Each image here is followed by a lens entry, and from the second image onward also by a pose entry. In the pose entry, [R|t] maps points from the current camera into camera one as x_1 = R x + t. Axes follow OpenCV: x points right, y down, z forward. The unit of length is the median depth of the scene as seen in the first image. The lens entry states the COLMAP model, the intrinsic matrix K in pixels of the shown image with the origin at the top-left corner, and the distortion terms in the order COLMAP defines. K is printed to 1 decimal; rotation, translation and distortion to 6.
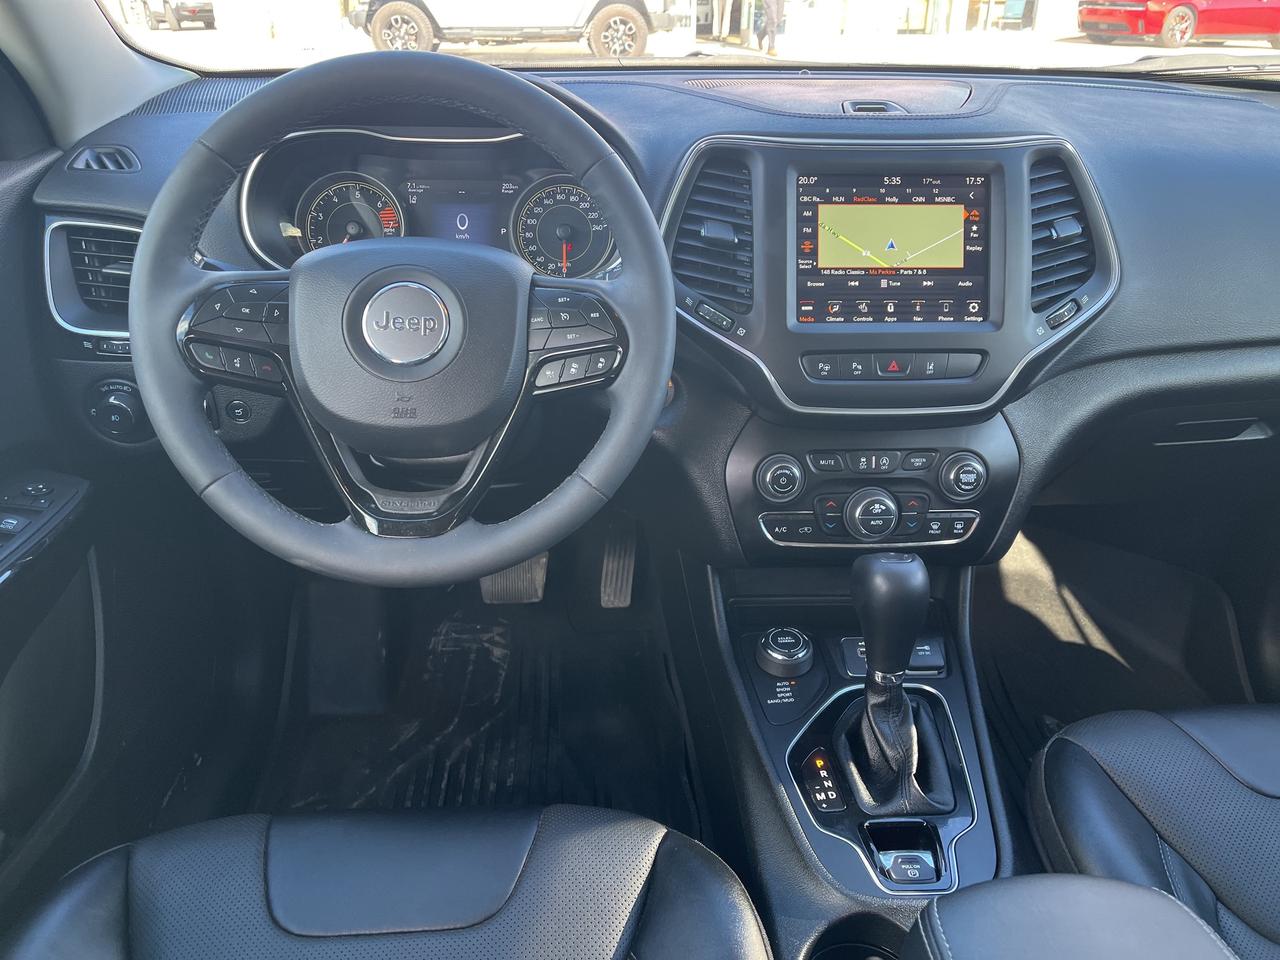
lens RADIAL K [[1012.7, 0, 636.9], [0, 1012.7, 488.0], [0, 0, 1]] dist [0.023674, -0.059307]
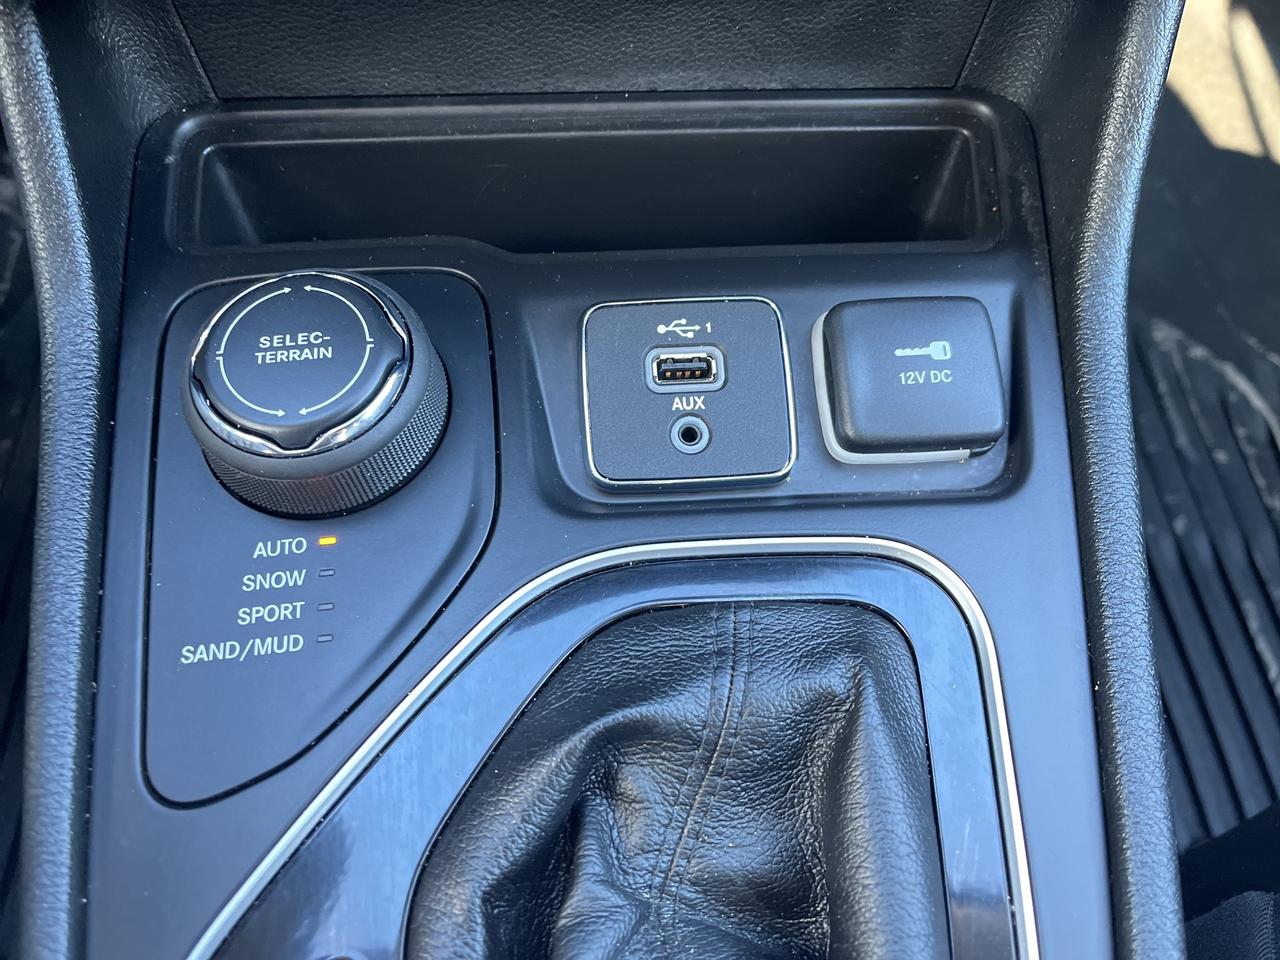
lens RADIAL K [[1012.7, 0, 638.3], [0, 1012.7, 482.5], [0, 0, 1]] dist [0.023674, -0.059307]
pose [[0.999877, -0.009716, 0.012330, 0.236368], [0.002056, 0.859732, 0.510742, 0.070383], [-0.015563, -0.510653, 0.859646, 0.870382]]
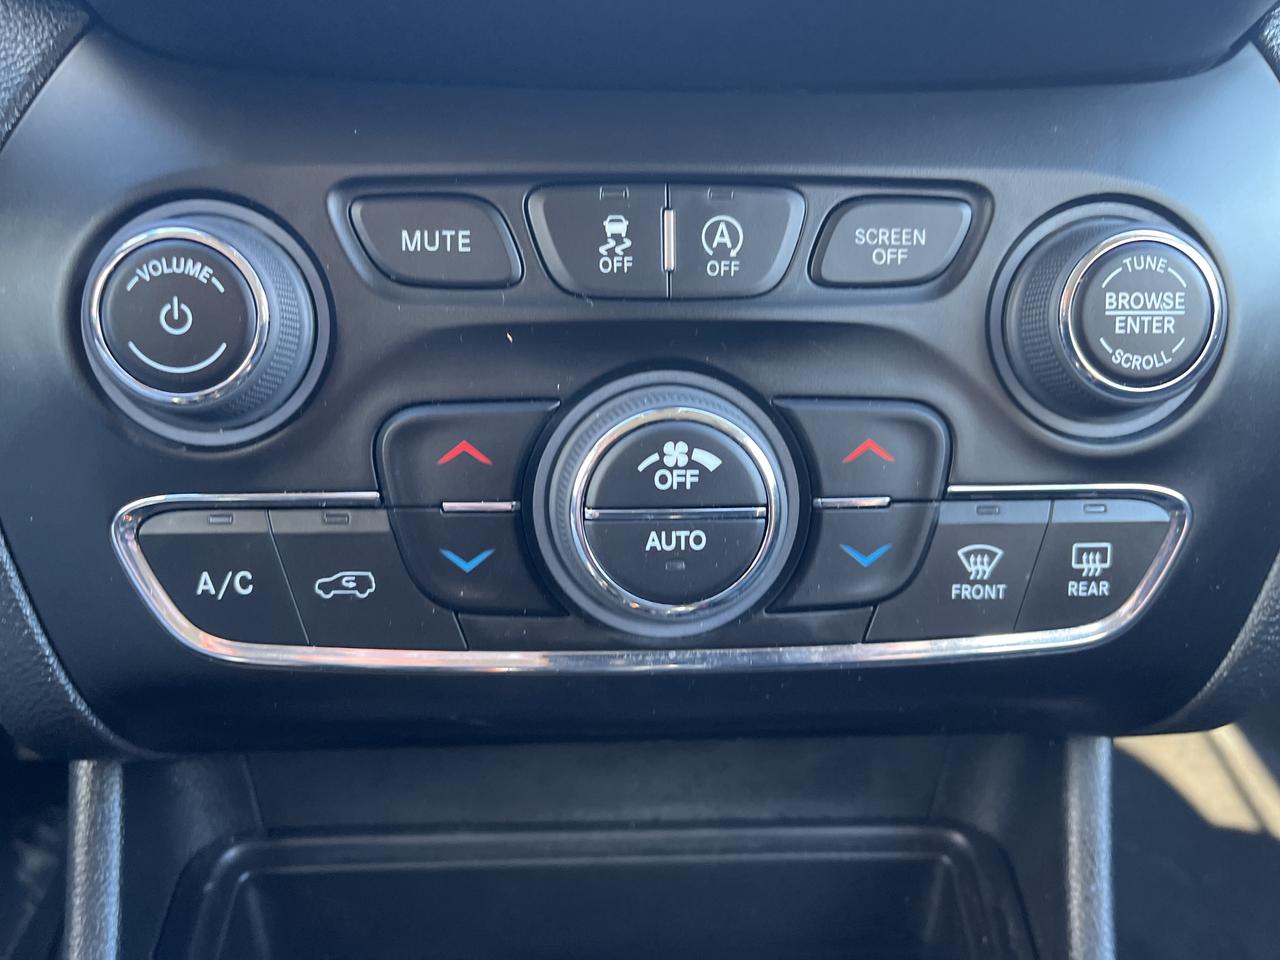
lens RADIAL K [[1012.7, 0, 639.1], [0, 1012.7, 486.8], [0, 0, 1]] dist [0.023674, -0.059307]
pose [[0.999987, -0.003673, 0.003623, 0.239056], [0.003944, 0.996960, -0.077813, 0.040432], [-0.003327, 0.077826, 0.996961, 0.847357]]
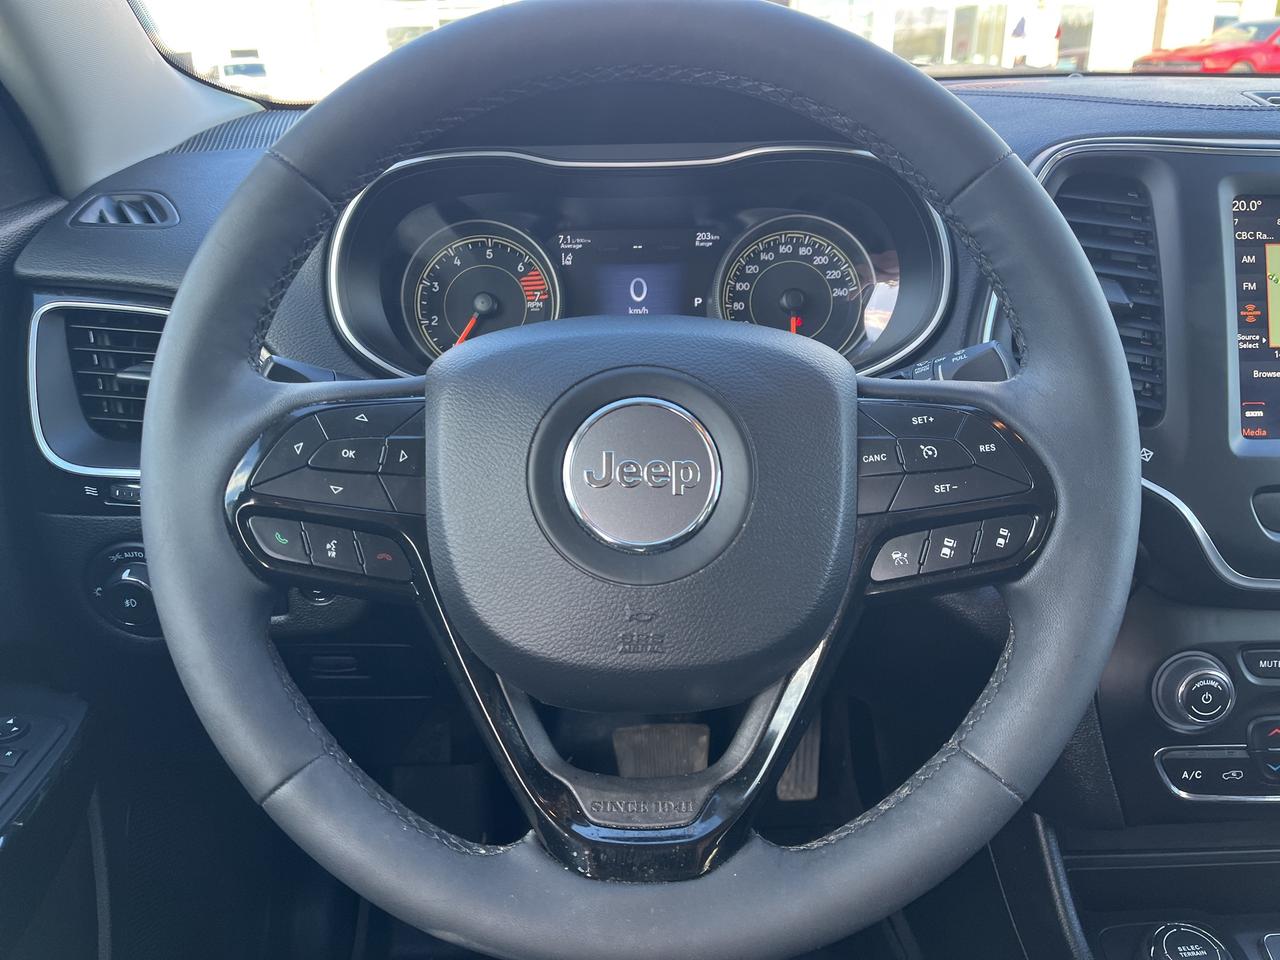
lens RADIAL K [[1012.7, 0, 603.6], [0, 1012.7, 472.6], [0, 0, 1]] dist [0.023674, -0.059307]
pose [[0.997423, -0.014034, -0.070353, -0.172908], [0.008231, 0.996590, -0.082106, -0.097644], [0.071266, 0.081315, 0.994137, 0.384512]]
